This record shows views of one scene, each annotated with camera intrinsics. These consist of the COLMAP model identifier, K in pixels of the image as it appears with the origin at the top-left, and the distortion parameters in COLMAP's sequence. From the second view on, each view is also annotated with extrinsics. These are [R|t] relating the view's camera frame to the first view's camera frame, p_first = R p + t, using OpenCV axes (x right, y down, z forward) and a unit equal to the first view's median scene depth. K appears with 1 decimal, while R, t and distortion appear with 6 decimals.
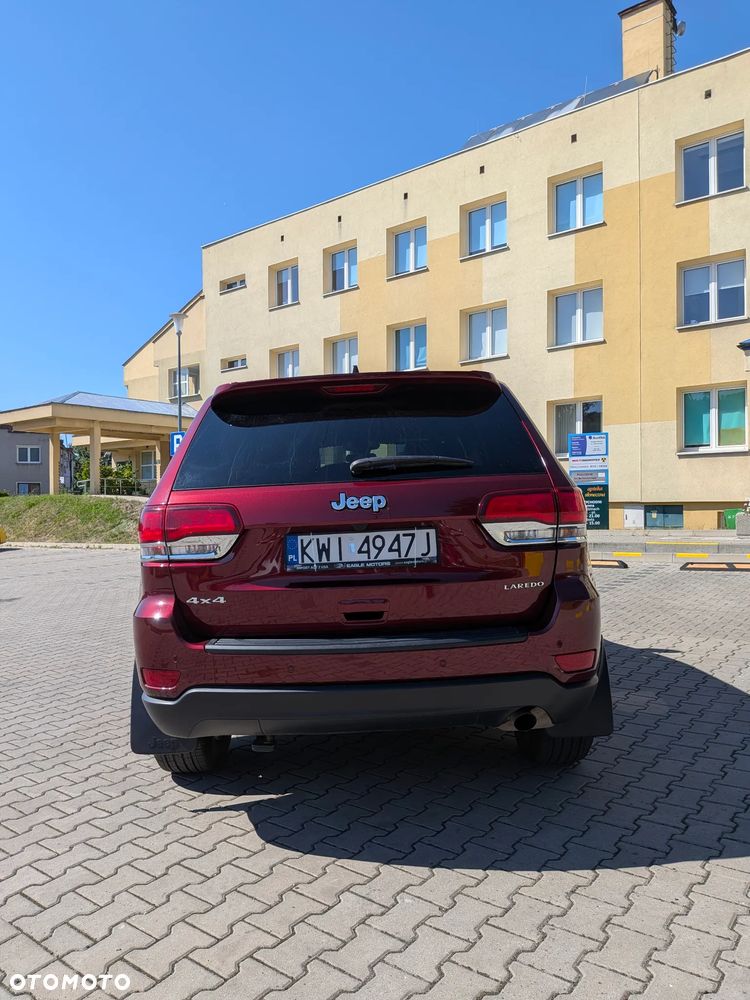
lens RADIAL K [[716.2, 0, 348.6], [0, 716.2, 517.5], [0, 0, 1]] dist [0.064021, -0.108069]
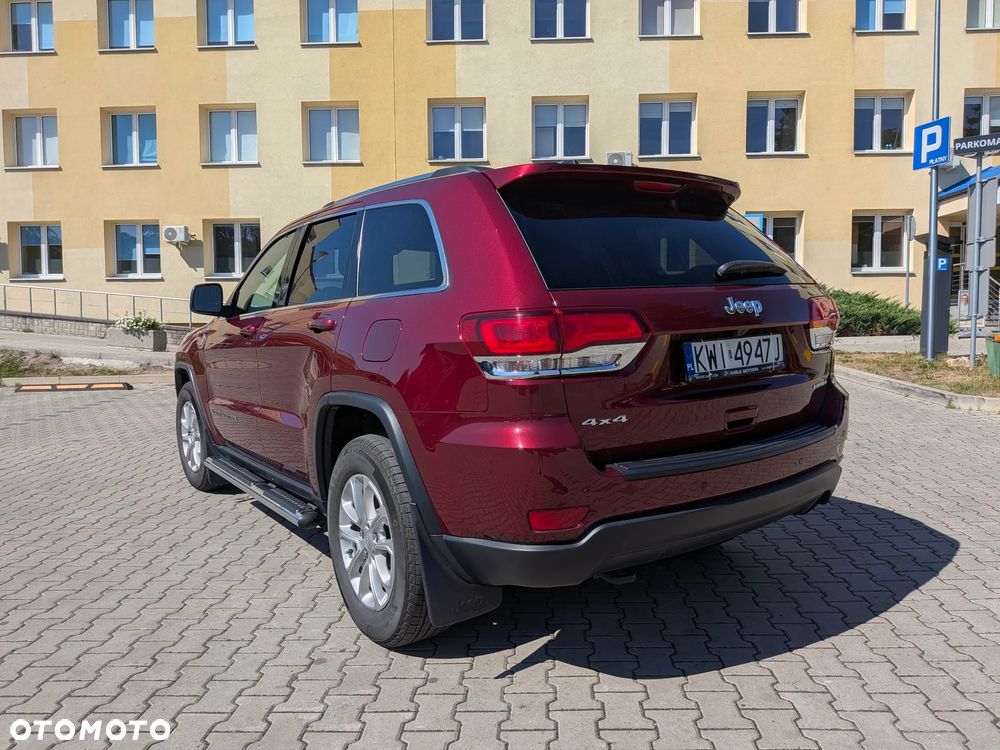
lens RADIAL K [[715.7, 0, 506.1], [0, 715.7, 380.6], [0, 0, 1]] dist [0.062943, -0.106033]
pose [[0.800434, -0.043940, 0.597809, -0.694944], [0.009557, 0.998118, 0.060566, 0.013619], [-0.599345, -0.042766, 0.799348, 0.344205]]
